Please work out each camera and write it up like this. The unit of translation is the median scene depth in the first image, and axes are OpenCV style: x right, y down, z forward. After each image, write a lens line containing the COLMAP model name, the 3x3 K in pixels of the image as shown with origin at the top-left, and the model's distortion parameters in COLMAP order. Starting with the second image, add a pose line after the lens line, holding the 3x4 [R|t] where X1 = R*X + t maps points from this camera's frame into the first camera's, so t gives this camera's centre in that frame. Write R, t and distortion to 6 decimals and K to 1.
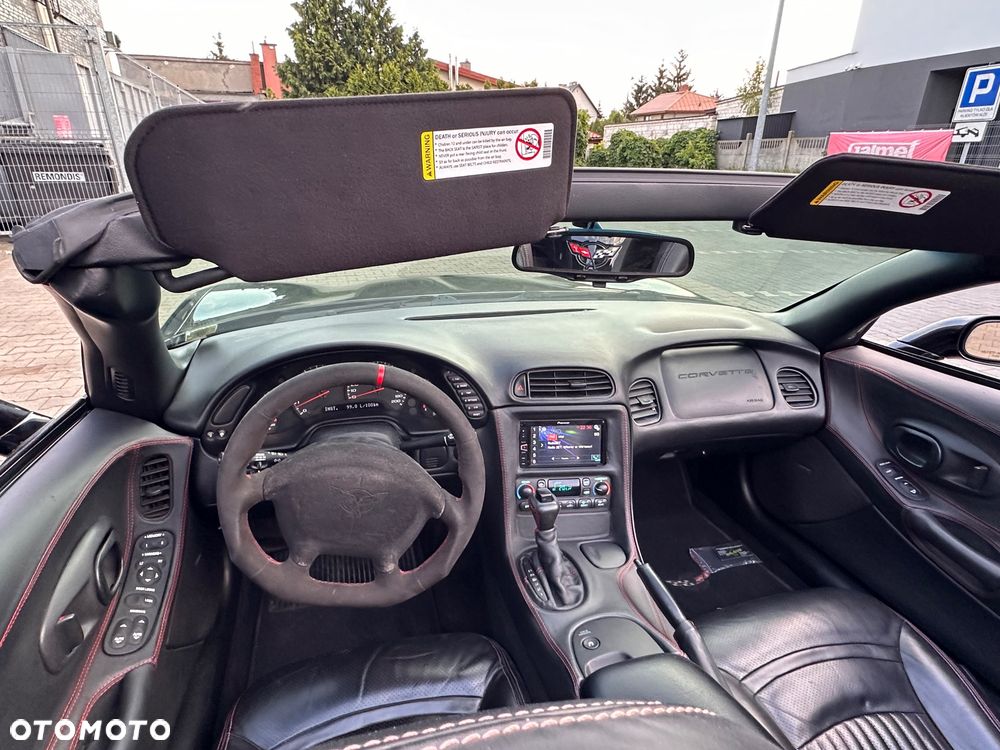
lens RADIAL K [[551.3, 0, 494.6], [0, 551.3, 383.2], [0, 0, 1]] dist [-0.000550, -0.000456]
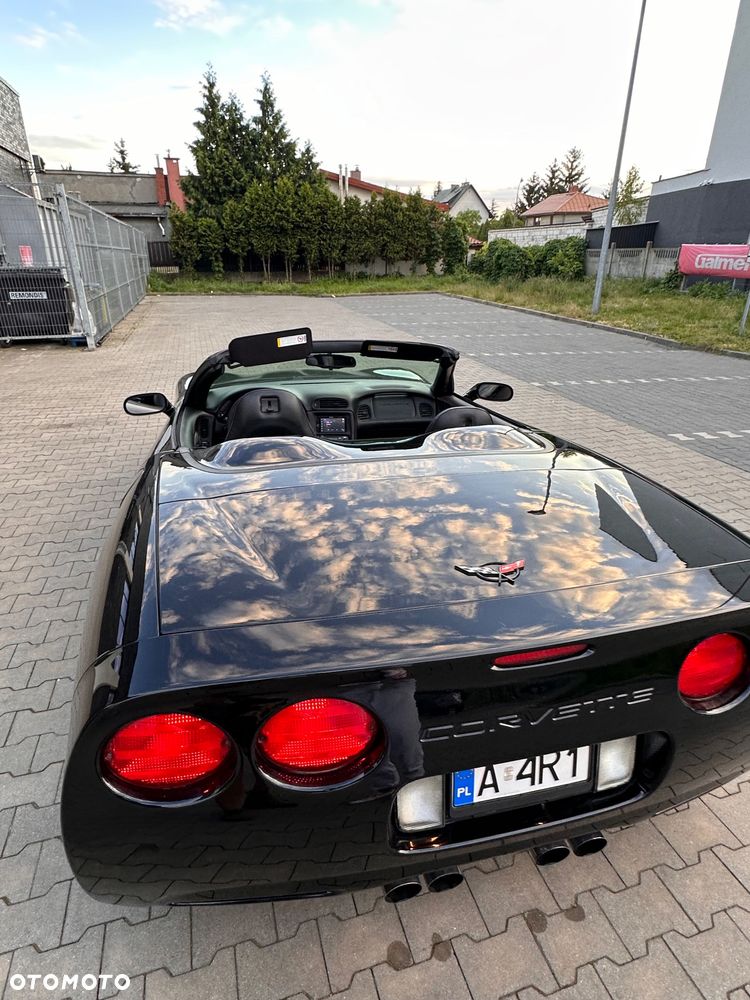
lens RADIAL K [[565.1, 0, 375.7], [0, 565.1, 495.8], [0, 0, 1]] dist [-0.002875, -0.000868]
pose [[0.999617, 0.008584, -0.026295, 0.024778], [-0.008125, 0.999813, 0.017529, 0.024335], [0.026441, -0.017309, 0.999501, -0.113174]]
